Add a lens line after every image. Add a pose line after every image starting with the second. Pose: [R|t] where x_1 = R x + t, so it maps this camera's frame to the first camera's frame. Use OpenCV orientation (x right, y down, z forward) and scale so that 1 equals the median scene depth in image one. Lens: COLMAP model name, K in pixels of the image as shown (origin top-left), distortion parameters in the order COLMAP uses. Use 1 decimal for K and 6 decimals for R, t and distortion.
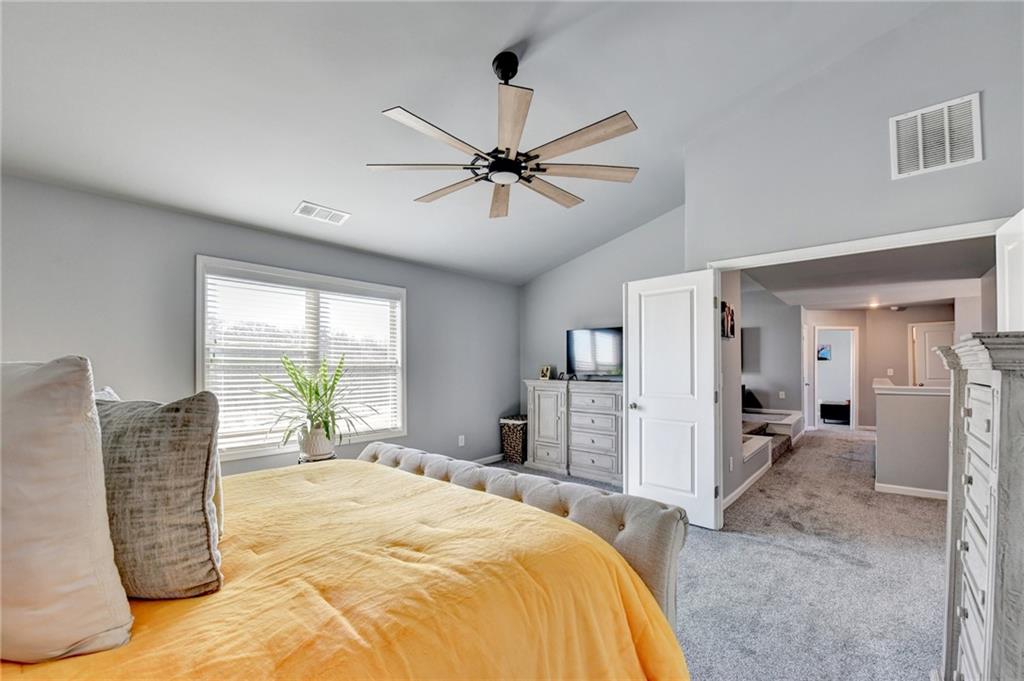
lens RADIAL K [[424.7, 0, 502.3], [0, 424.7, 363.8], [0, 0, 1]] dist [-0.004720, -0.000142]
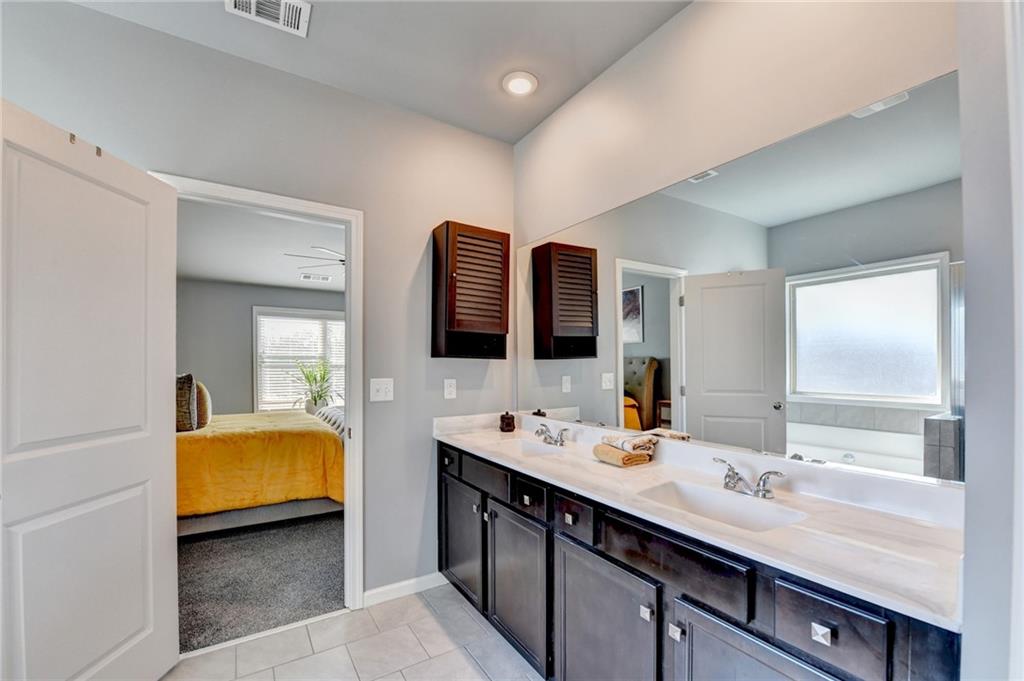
lens RADIAL K [[424.7, 0, 519.5], [0, 424.7, 367.0], [0, 0, 1]] dist [-0.004720, -0.000142]
pose [[0.964771, -0.004957, -0.263046, 0.851875], [0.005926, 0.999978, 0.002889, 0.014893], [0.263026, -0.004346, 0.964779, -0.475180]]
